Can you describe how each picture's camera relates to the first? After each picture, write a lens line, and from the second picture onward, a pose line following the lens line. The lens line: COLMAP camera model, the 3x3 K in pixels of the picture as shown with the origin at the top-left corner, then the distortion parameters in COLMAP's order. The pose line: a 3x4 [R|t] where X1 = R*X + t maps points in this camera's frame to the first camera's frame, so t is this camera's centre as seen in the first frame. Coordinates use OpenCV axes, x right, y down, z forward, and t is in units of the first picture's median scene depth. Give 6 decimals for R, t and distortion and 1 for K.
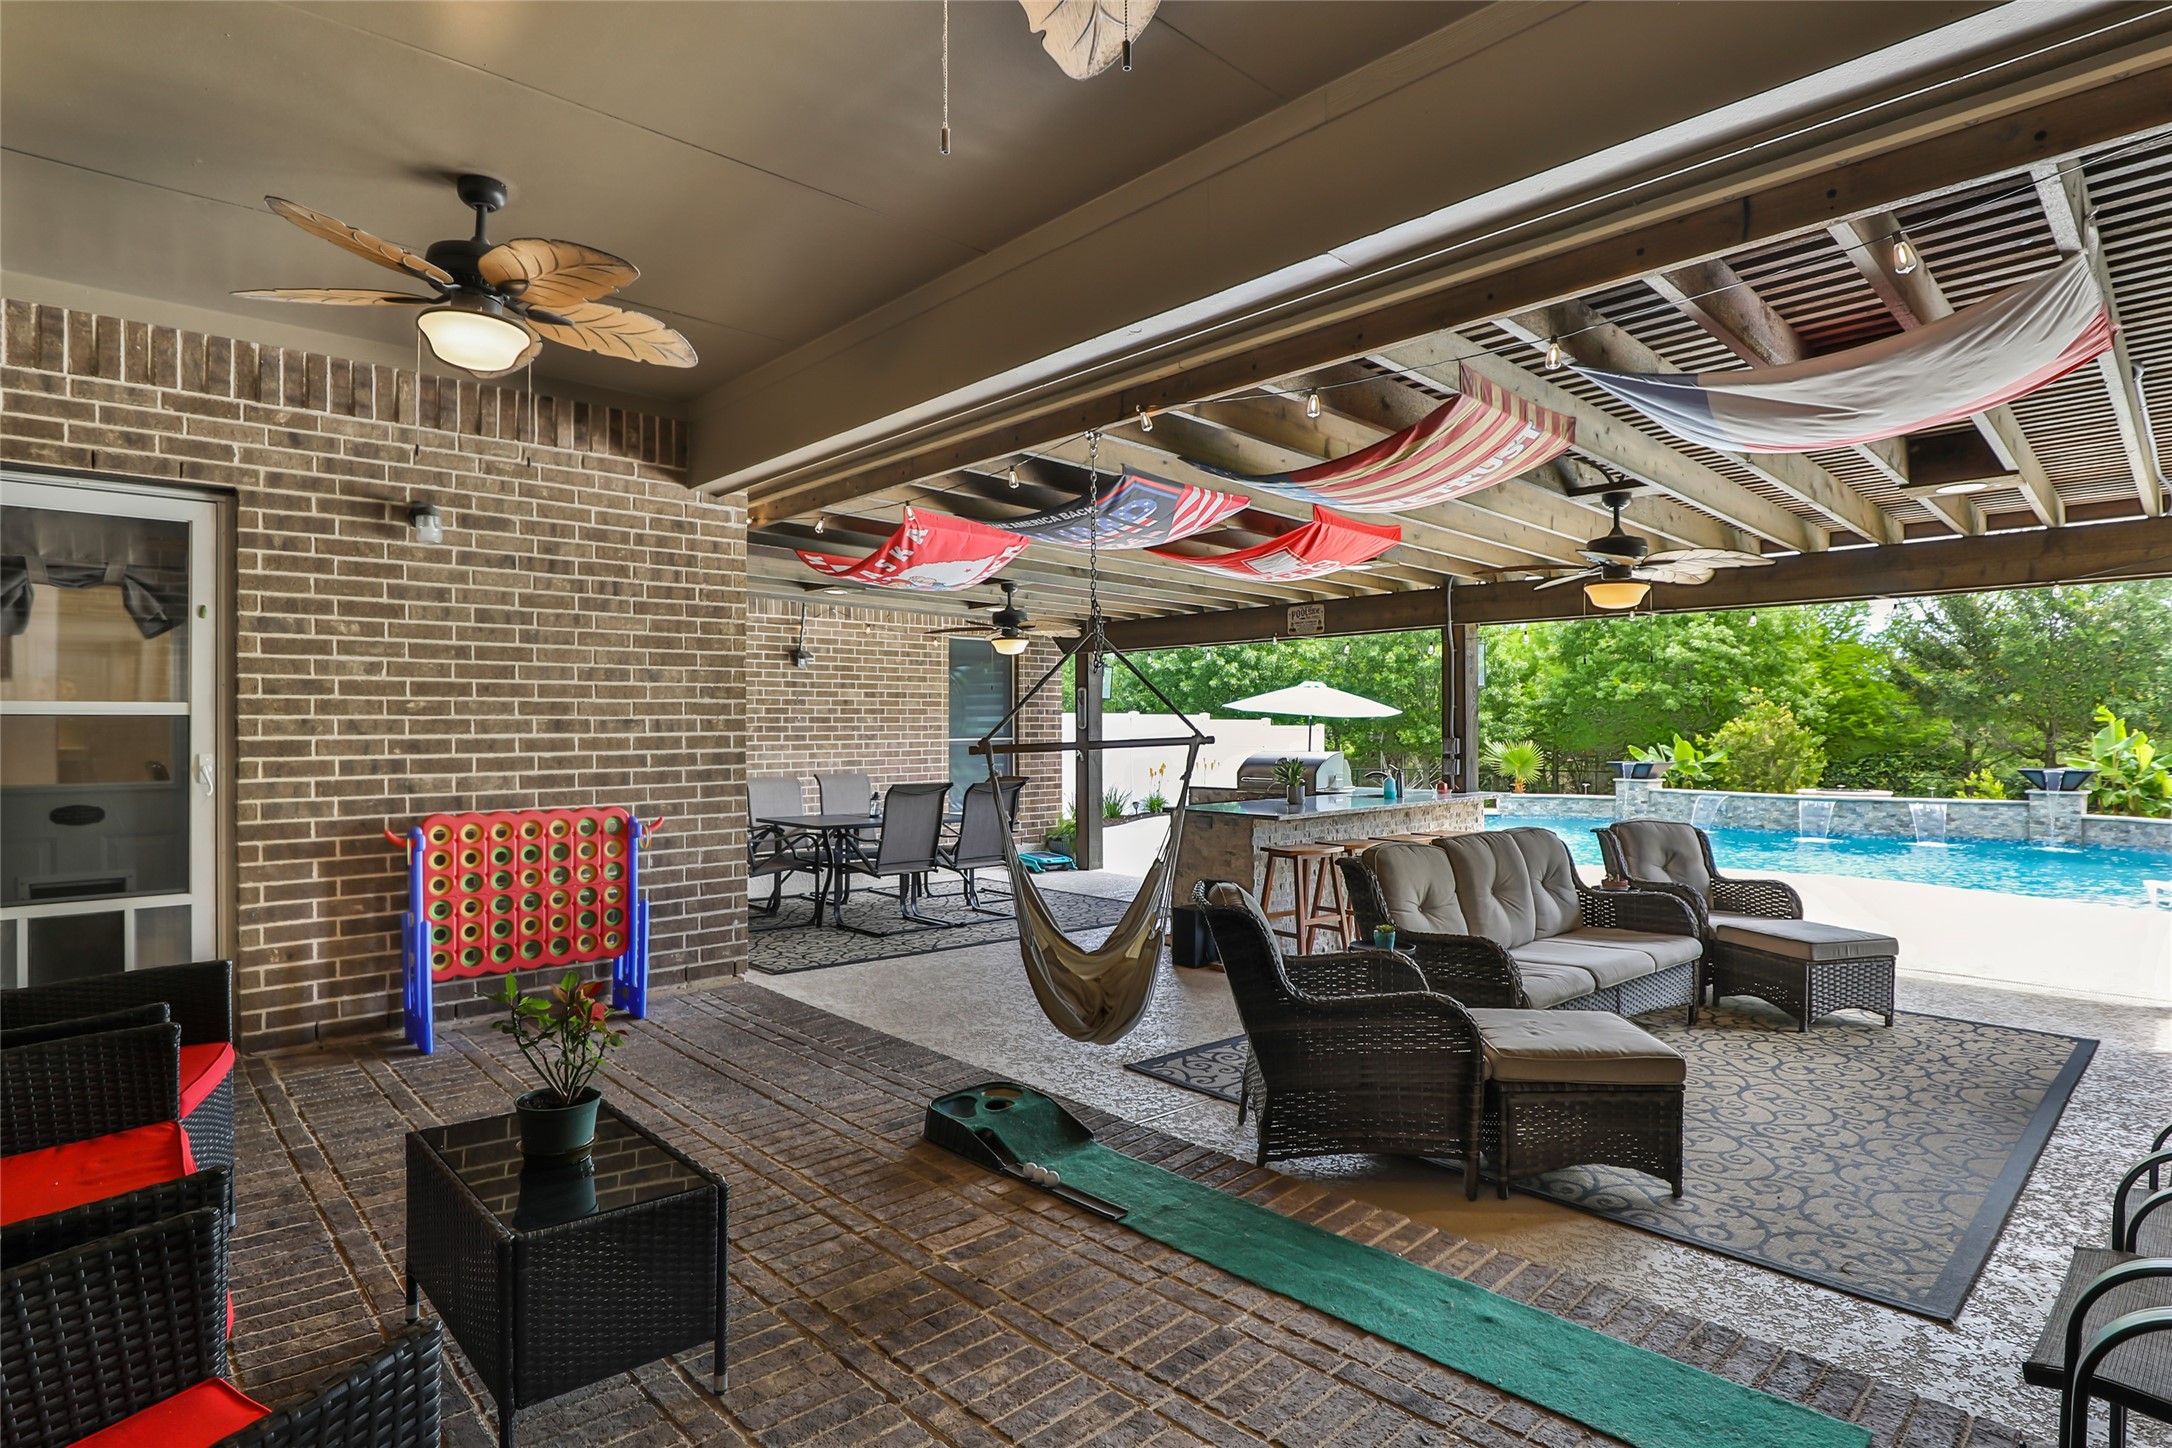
lens RADIAL K [[1103.9, 0, 1091.7], [0, 1103.9, 729.2], [0, 0, 1]] dist [-0.011859, -0.000446]
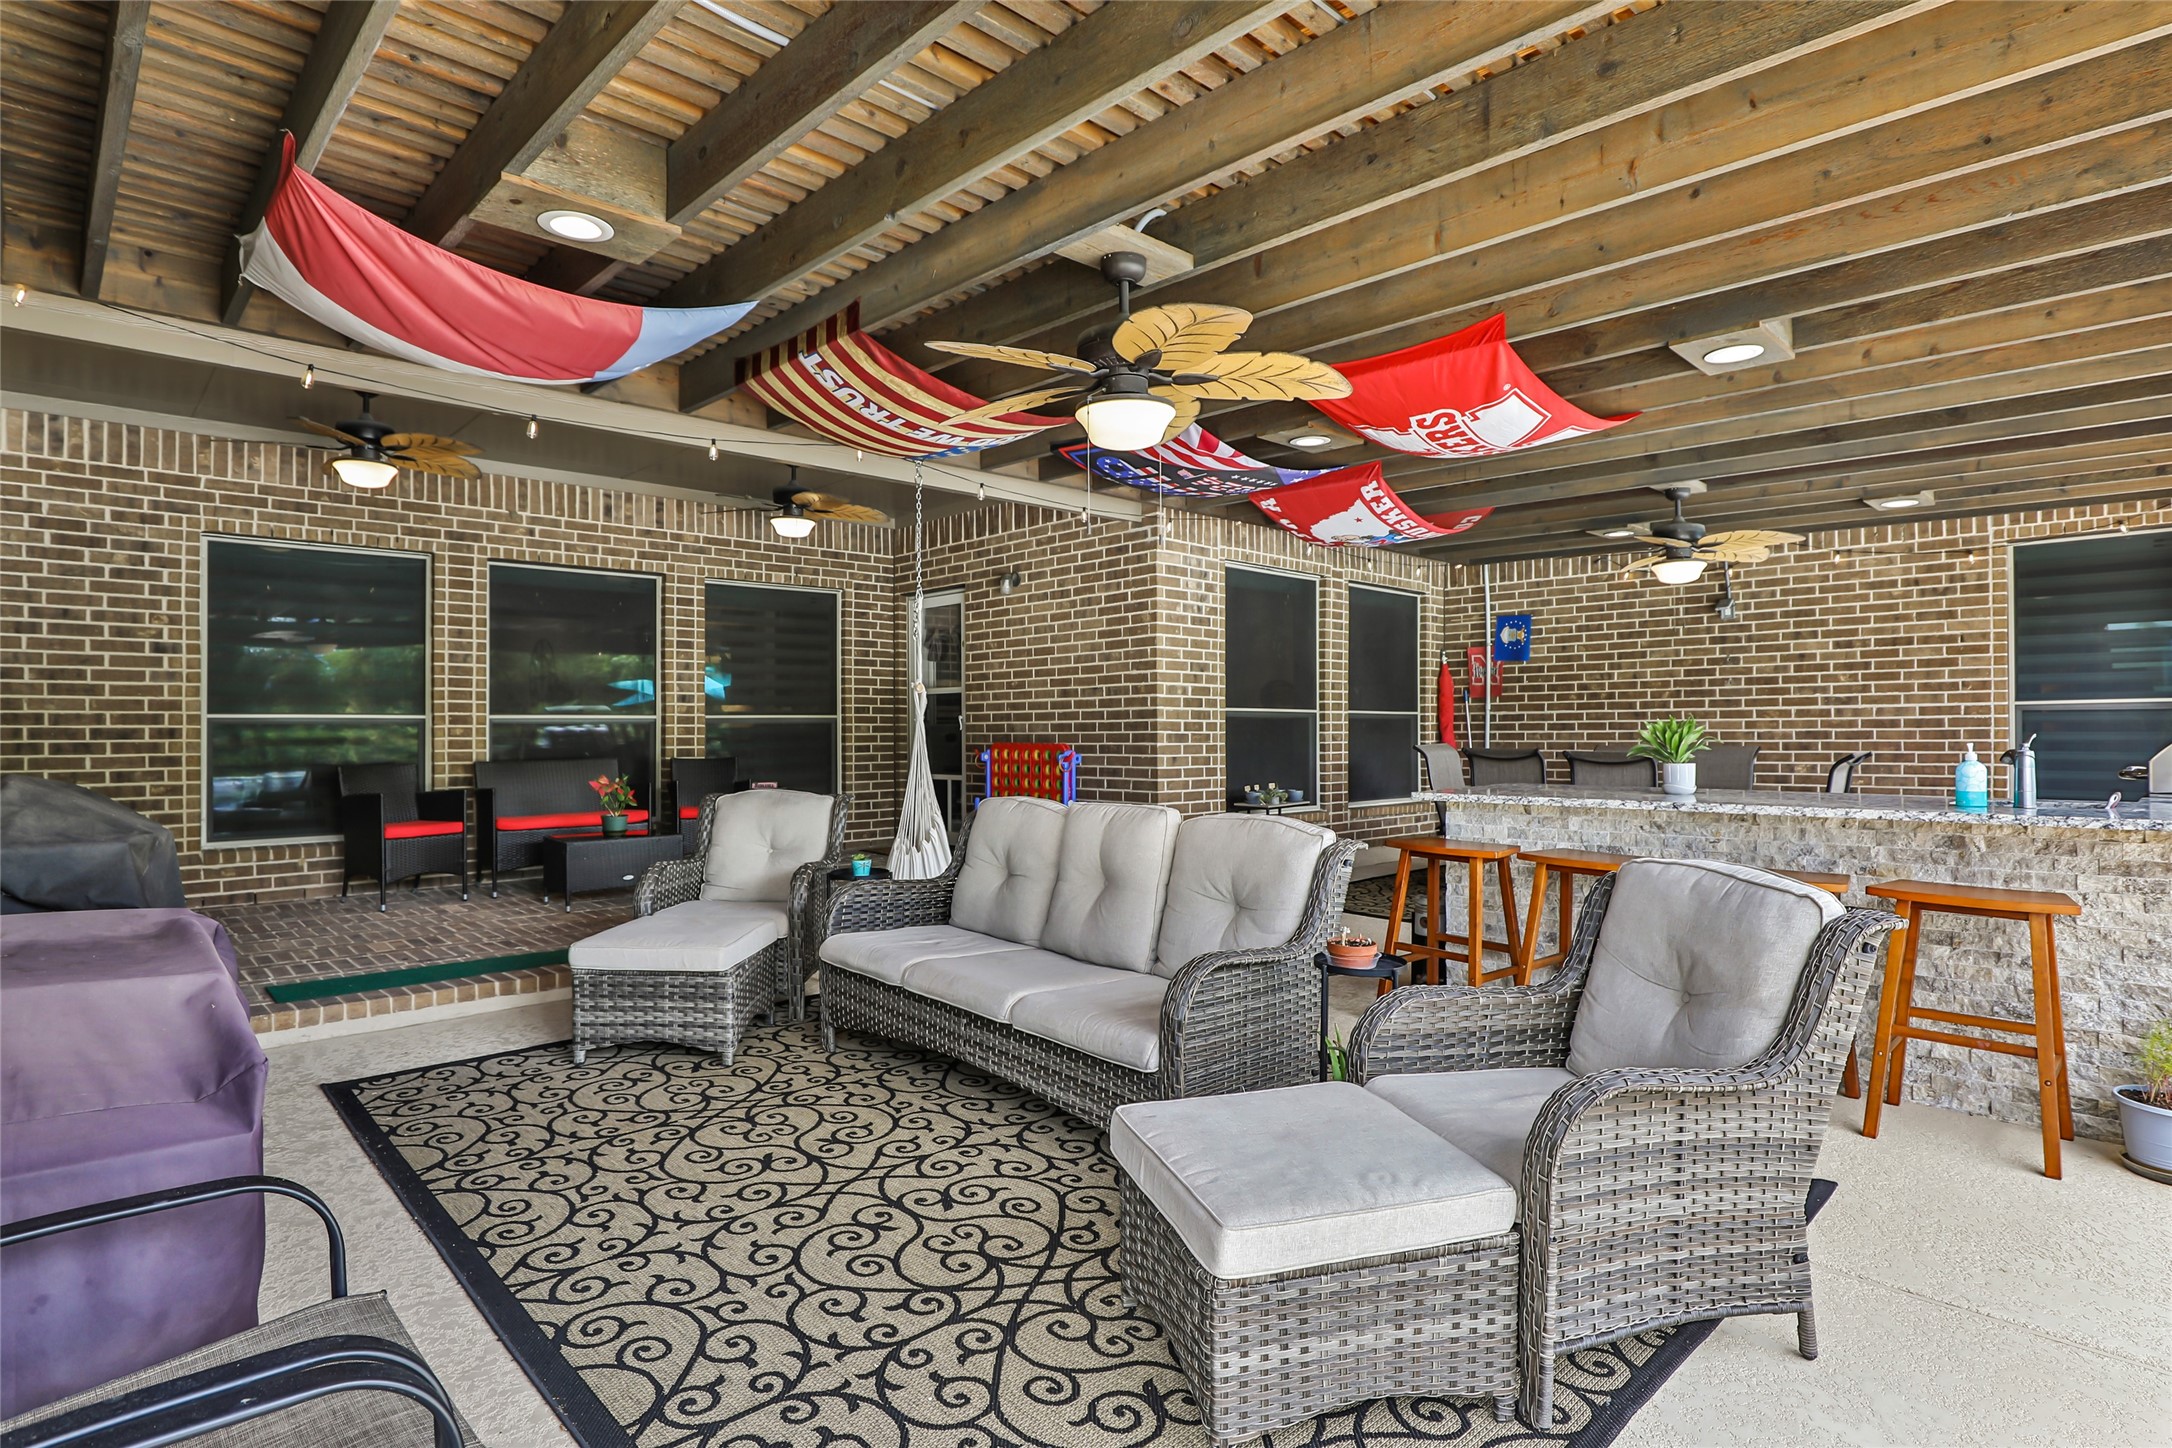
lens RADIAL K [[1103.9, 0, 1093.6], [0, 1103.9, 725.4], [0, 0, 1]] dist [-0.011859, -0.000446]
pose [[0.005522, 0.000577, -0.999985, 0.570921], [0.004508, 0.999990, 0.000602, 0.022181], [0.999975, -0.004511, 0.005519, 0.516180]]
